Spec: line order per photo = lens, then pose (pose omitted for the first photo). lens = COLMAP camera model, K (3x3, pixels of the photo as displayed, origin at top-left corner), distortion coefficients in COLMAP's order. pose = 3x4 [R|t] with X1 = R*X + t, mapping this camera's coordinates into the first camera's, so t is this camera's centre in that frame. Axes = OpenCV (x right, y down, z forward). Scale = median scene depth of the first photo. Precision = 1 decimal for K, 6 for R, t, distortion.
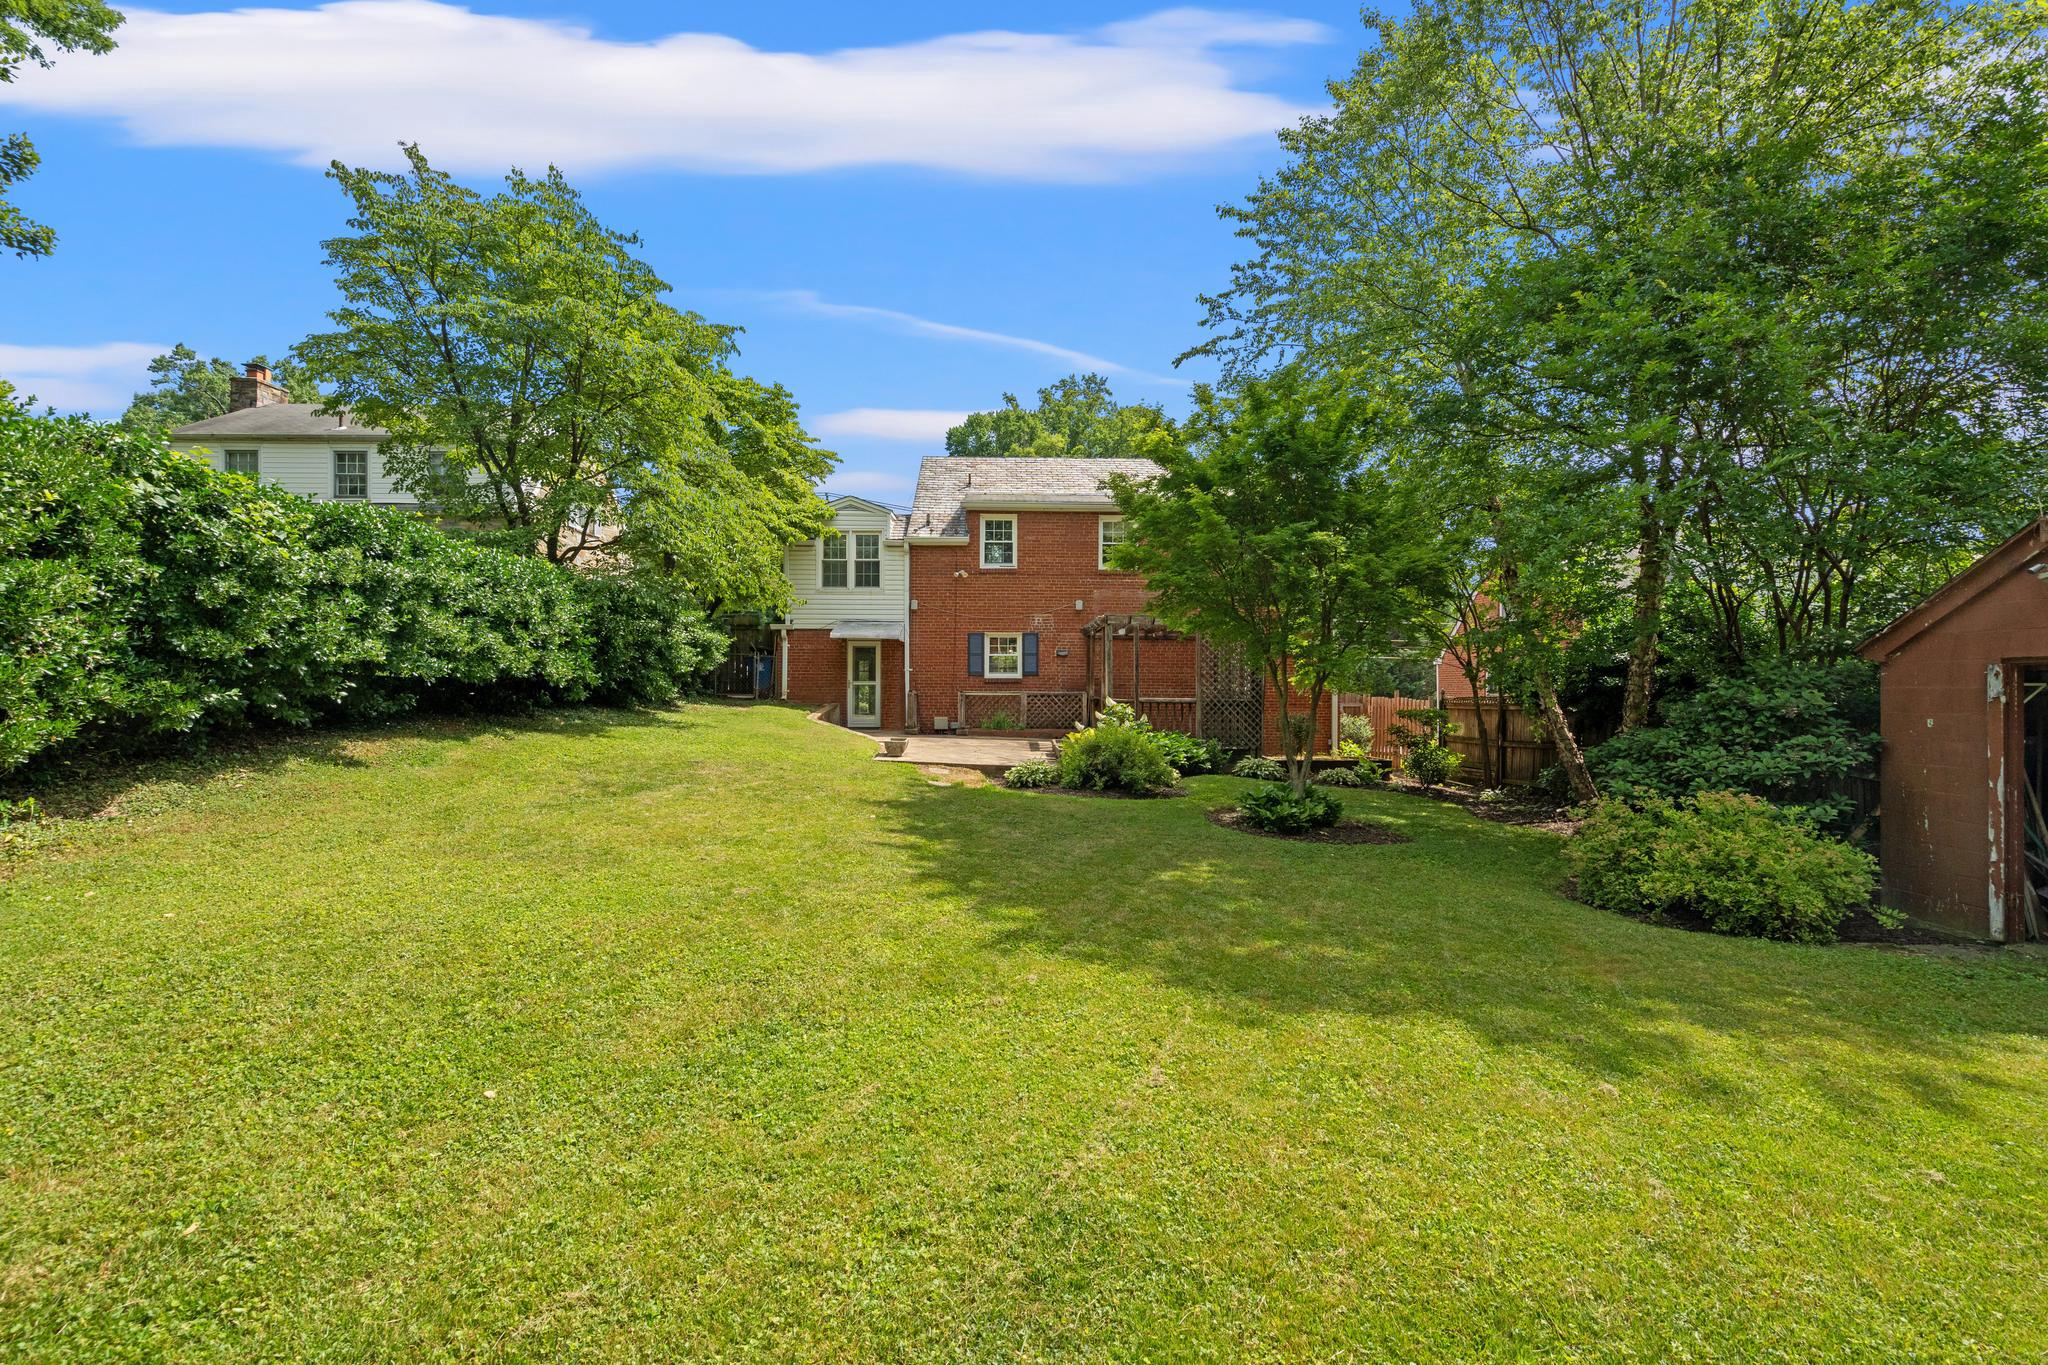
lens RADIAL K [[930.0, 0, 1005.4], [0, 930.0, 688.2], [0, 0, 1]] dist [-0.011462, 0.000532]
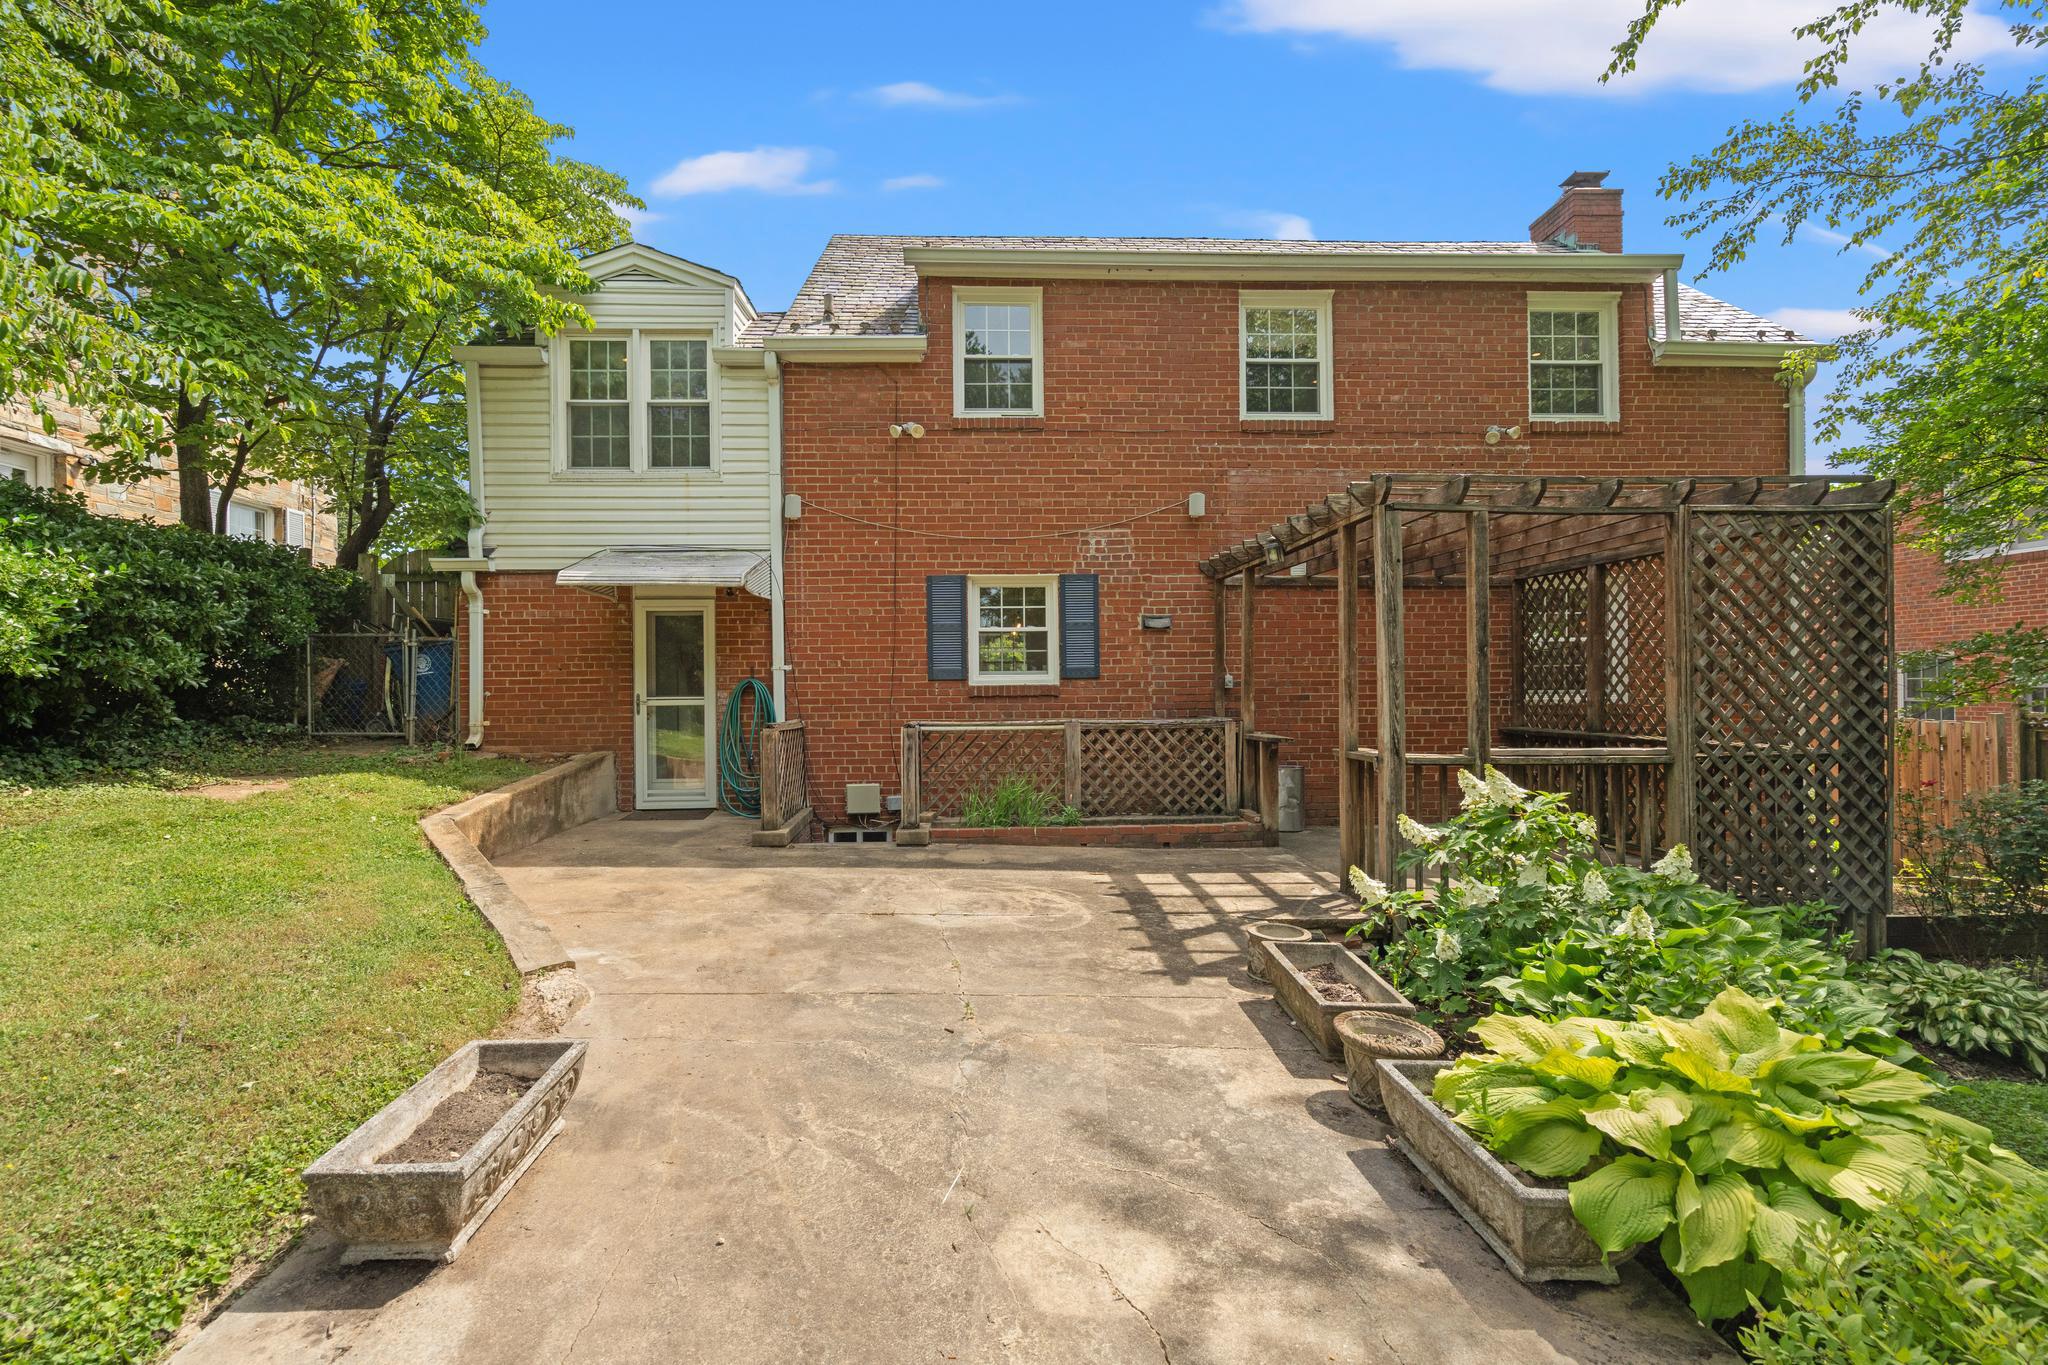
lens RADIAL K [[930.0, 0, 1005.4], [0, 930.0, 688.2], [0, 0, 1]] dist [-0.011462, 0.000532]
pose [[0.999510, -0.013443, 0.028255, -0.017957], [0.013423, 0.999910, 0.000900, -0.009927], [-0.028264, -0.000520, 0.999600, 0.590971]]
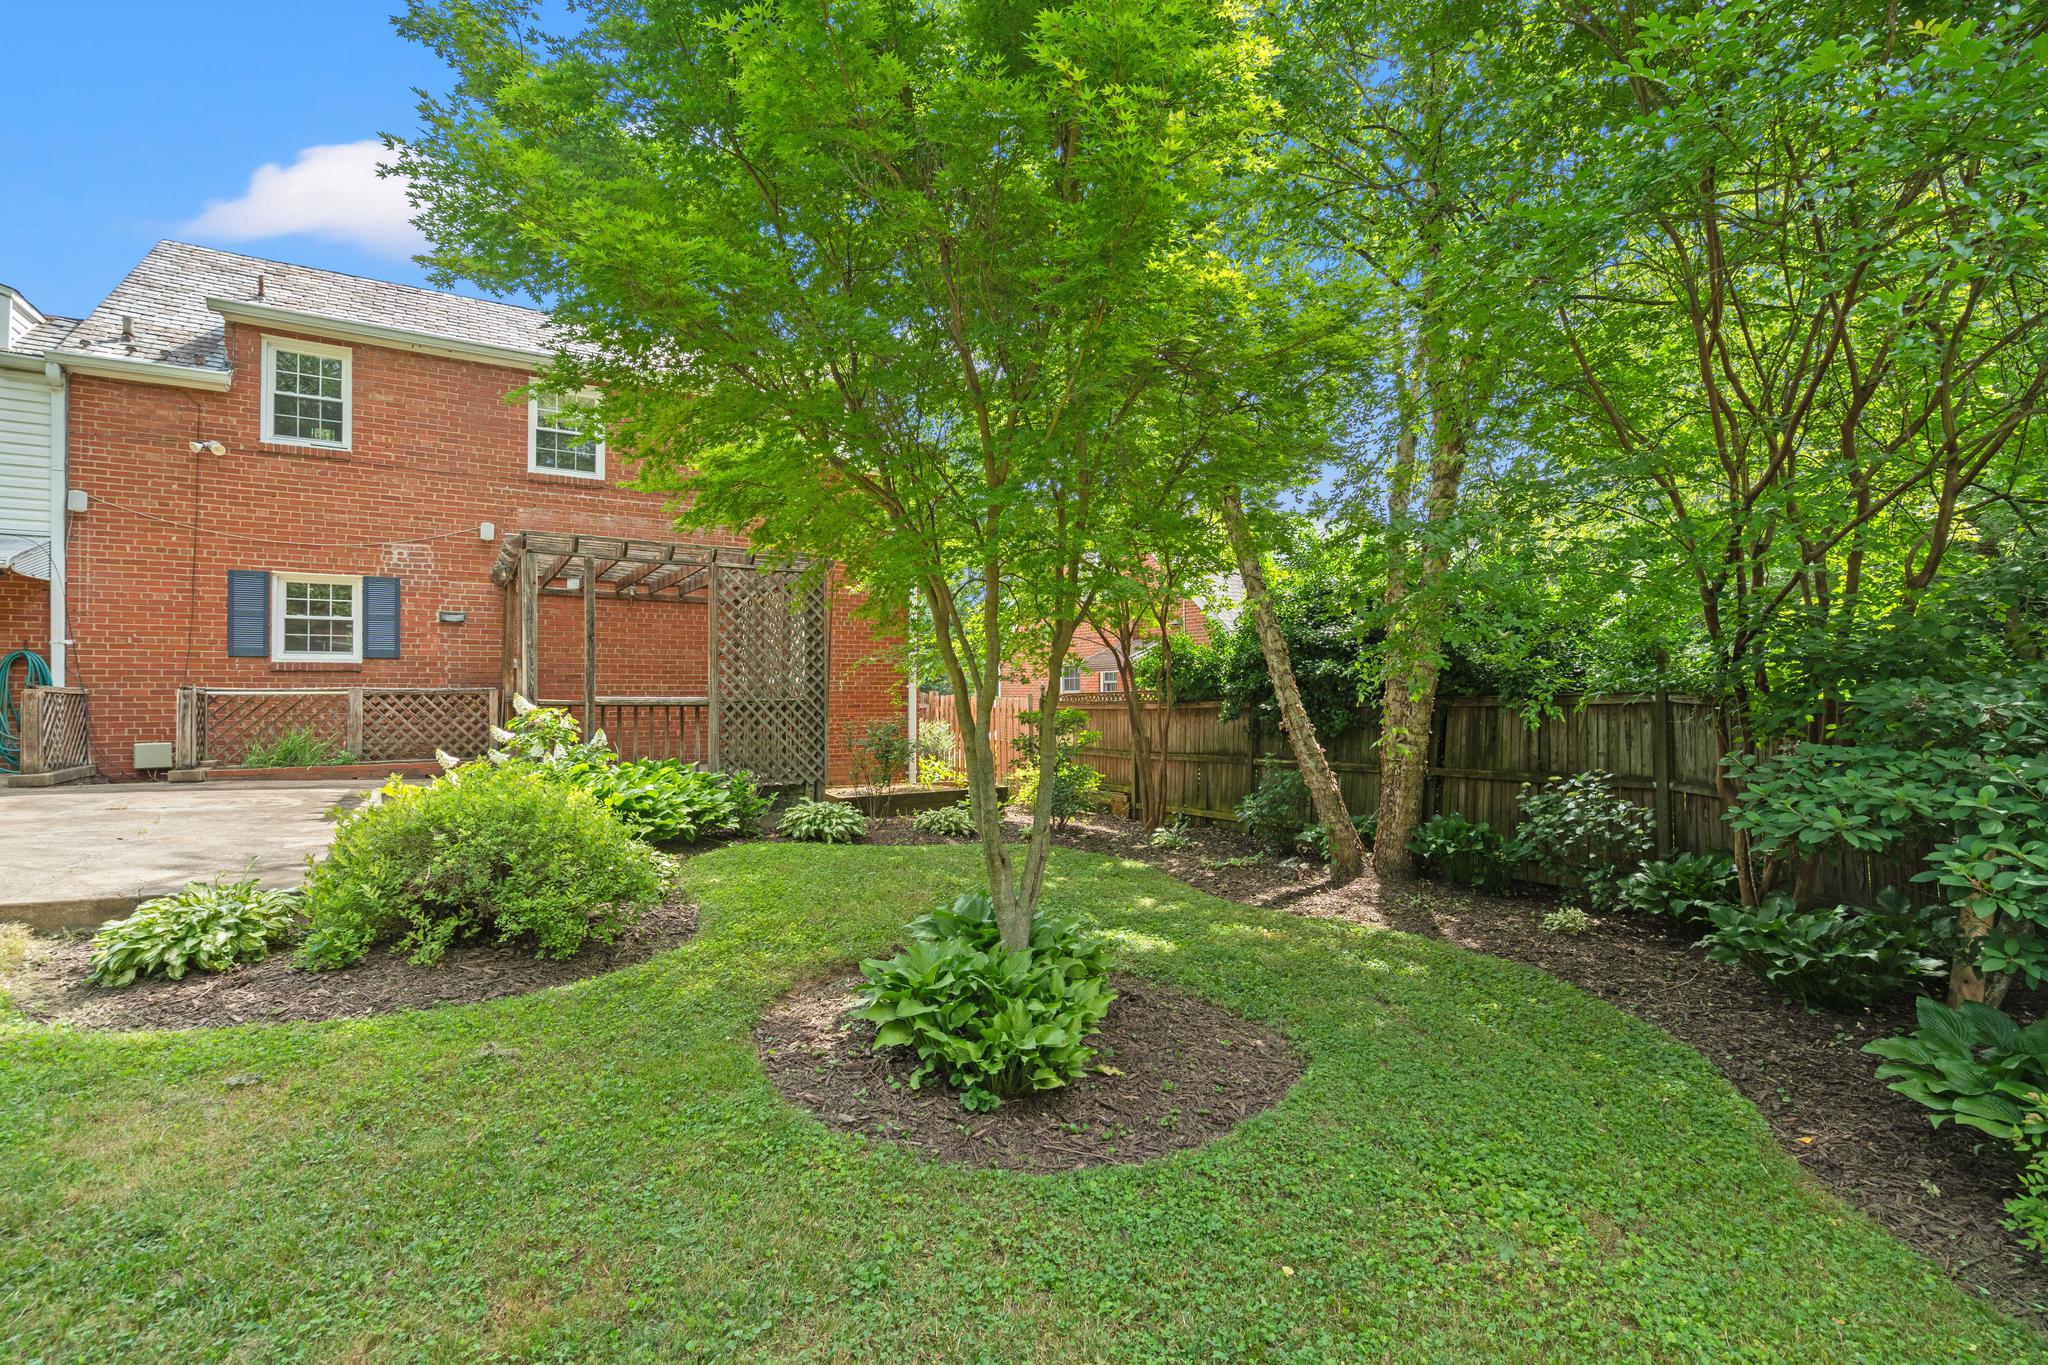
lens RADIAL K [[920.5, 0, 1015.2], [0, 920.5, 683.1], [0, 0, 1]] dist [-0.007222, 0.001015]
pose [[0.859559, -0.000154, 0.511037, 0.070102], [0.005403, 0.999947, -0.008786, 0.007072], [-0.511008, 0.010313, 0.859514, 0.371150]]
